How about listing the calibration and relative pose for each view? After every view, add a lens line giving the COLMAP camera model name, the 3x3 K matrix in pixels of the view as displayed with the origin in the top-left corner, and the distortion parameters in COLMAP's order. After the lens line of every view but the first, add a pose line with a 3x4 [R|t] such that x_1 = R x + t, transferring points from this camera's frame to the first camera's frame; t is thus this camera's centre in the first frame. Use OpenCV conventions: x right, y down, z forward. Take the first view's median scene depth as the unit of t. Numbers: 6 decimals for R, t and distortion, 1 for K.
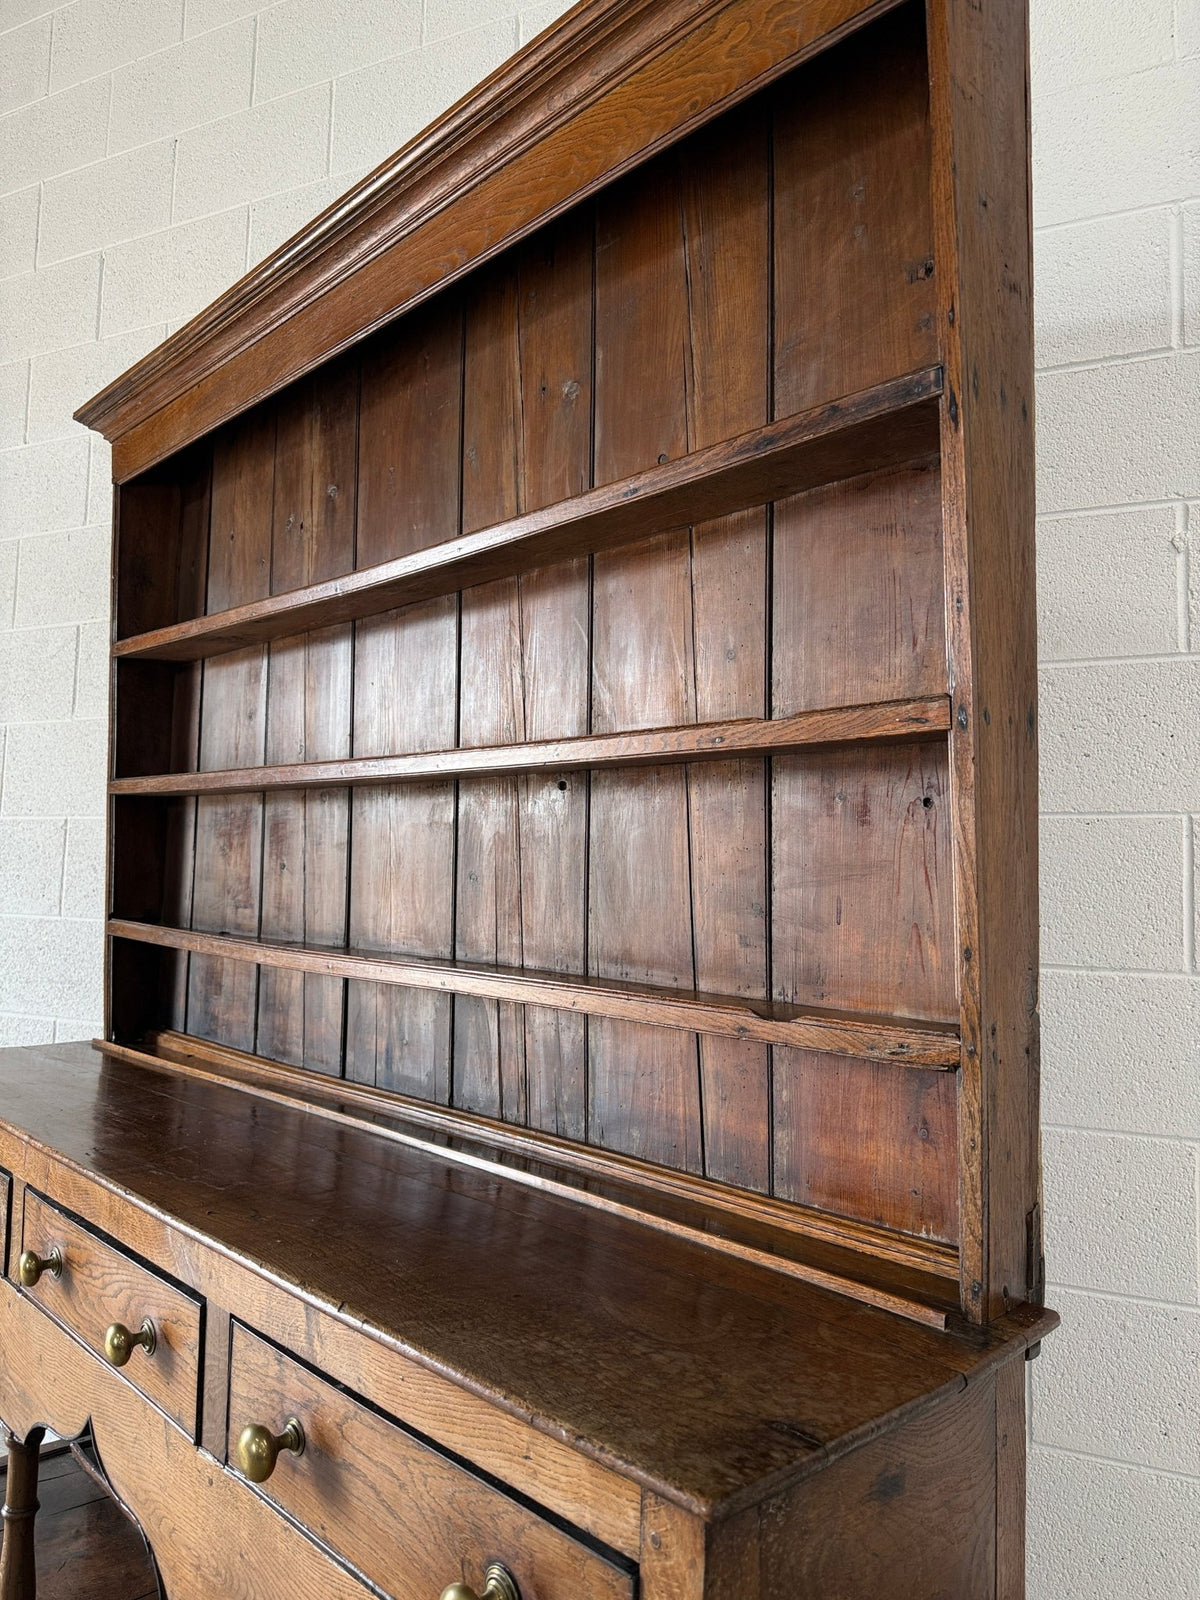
lens RADIAL K [[1131.3, 0, 604.9], [0, 1131.3, 795.9], [0, 0, 1]] dist [0.053415, -0.081809]
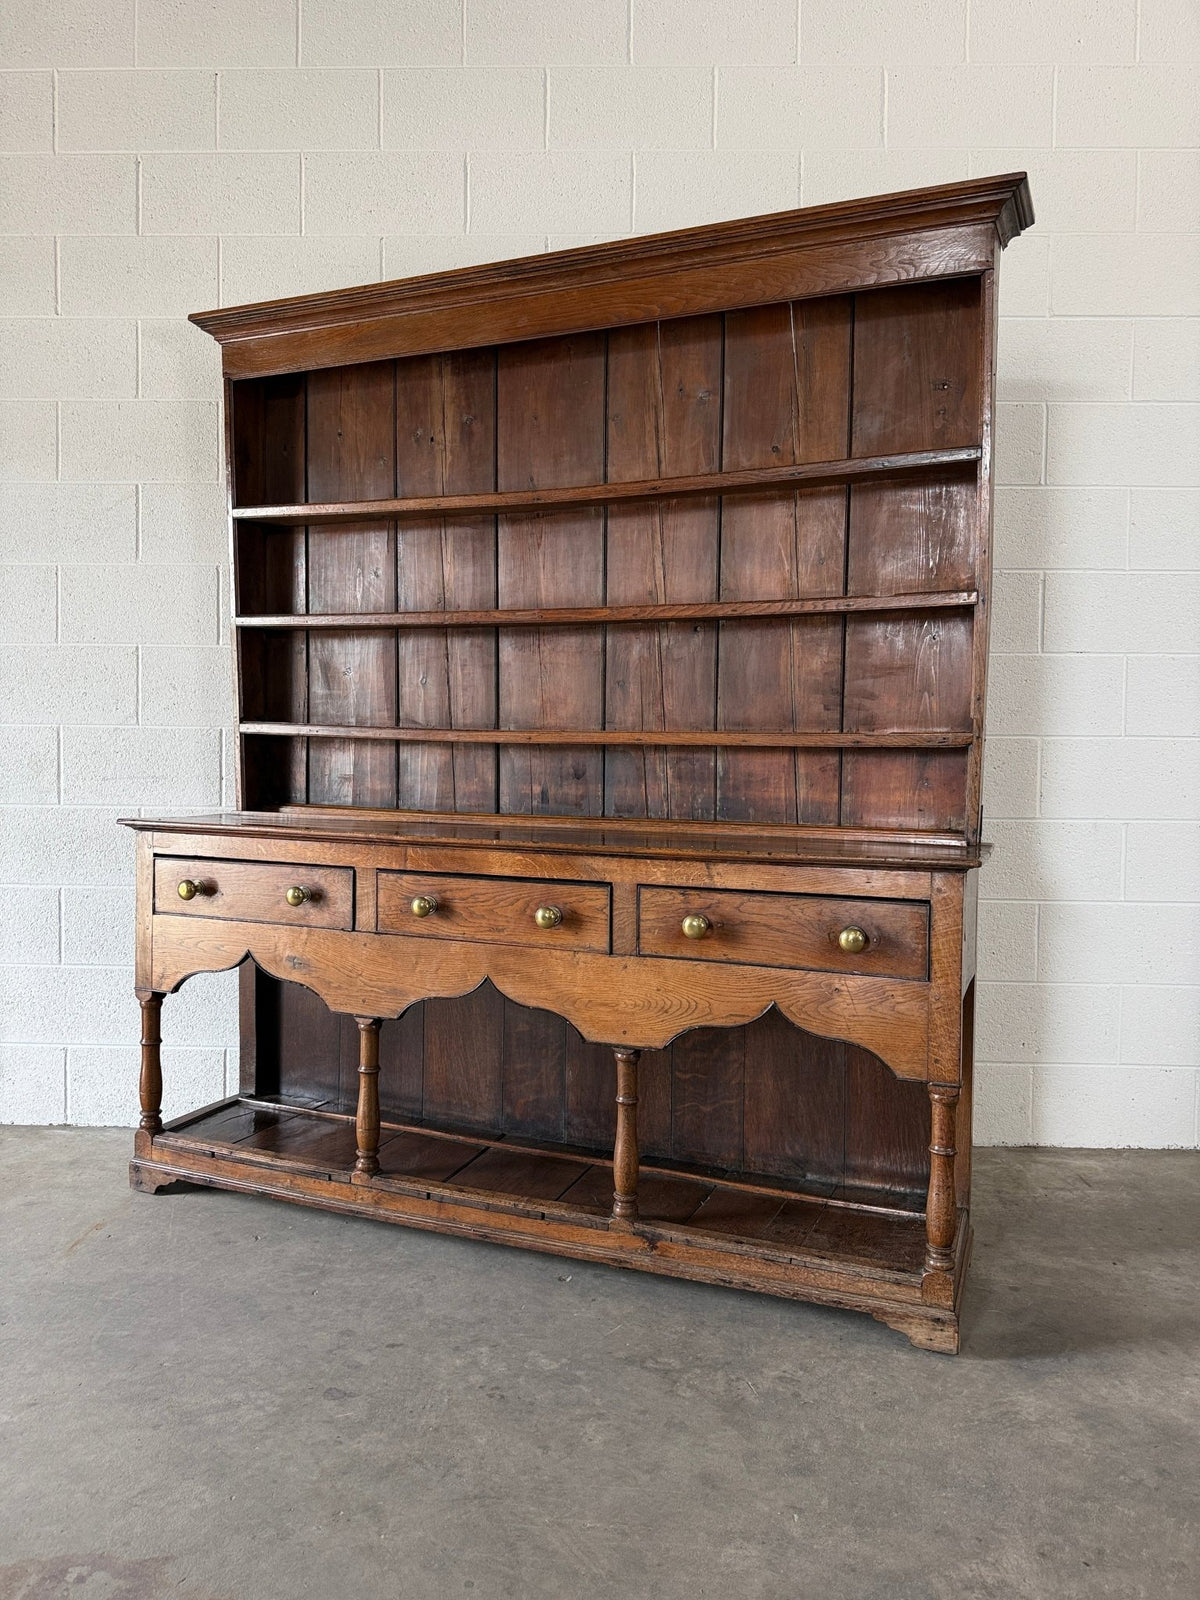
lens RADIAL K [[1125.8, 0, 601.1], [0, 1125.8, 798.0], [0, 0, 1]] dist [0.119924, -0.195240]
pose [[0.914355, -0.026102, 0.404071, -0.848907], [-0.020873, 0.993555, 0.111413, 0.057908], [-0.404374, -0.110306, 0.907917, -0.551192]]
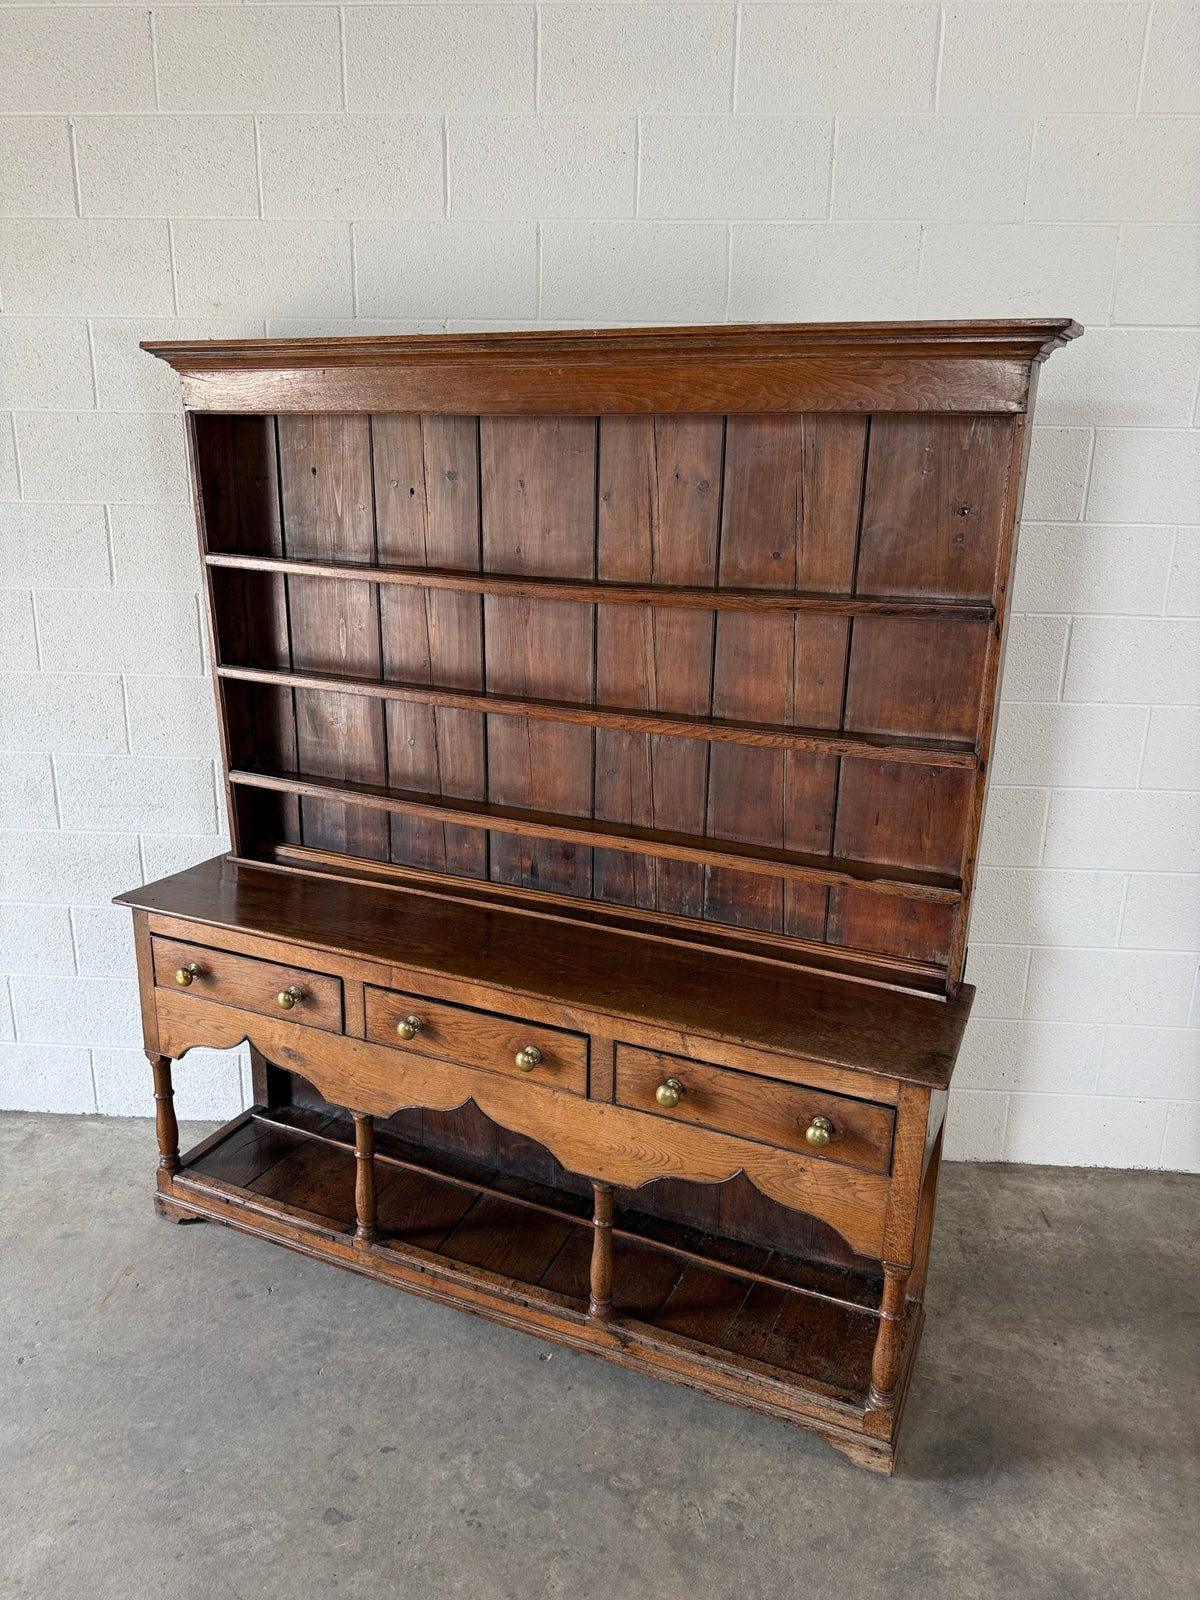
lens RADIAL K [[1130.3, 0, 600.0], [0, 1130.3, 800.0], [0, 0, 1]] dist [0.094938, -0.136620]
pose [[0.928180, -0.107511, 0.356264, -0.735682], [-0.025300, 0.936912, 0.348649, -0.472324], [-0.371272, -0.332622, 0.866903, -0.439304]]
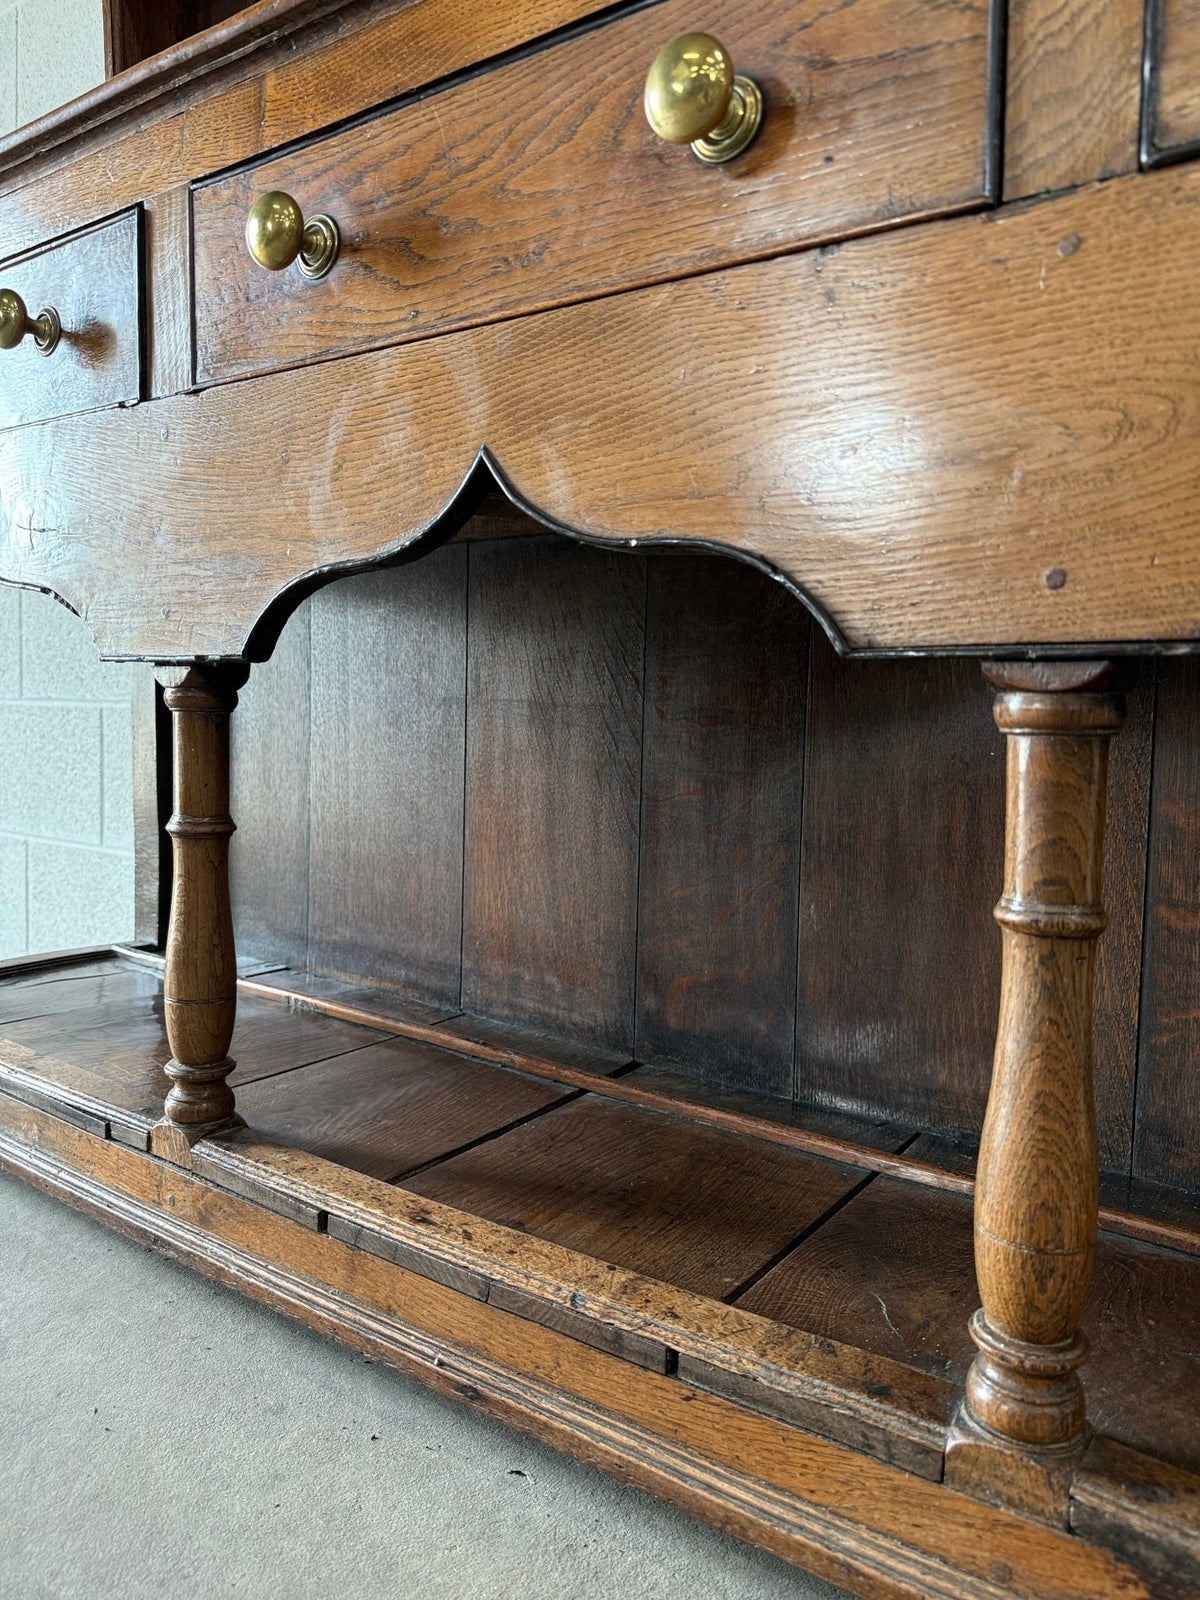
lens RADIAL K [[1131.3, 0, 604.9], [0, 1131.3, 795.9], [0, 0, 1]] dist [0.053415, -0.081809]
pose [[0.983726, -0.014776, 0.179067, -0.417156], [-0.011314, 0.989541, 0.143807, 0.528625], [-0.179319, -0.143493, 0.973270, 0.435155]]
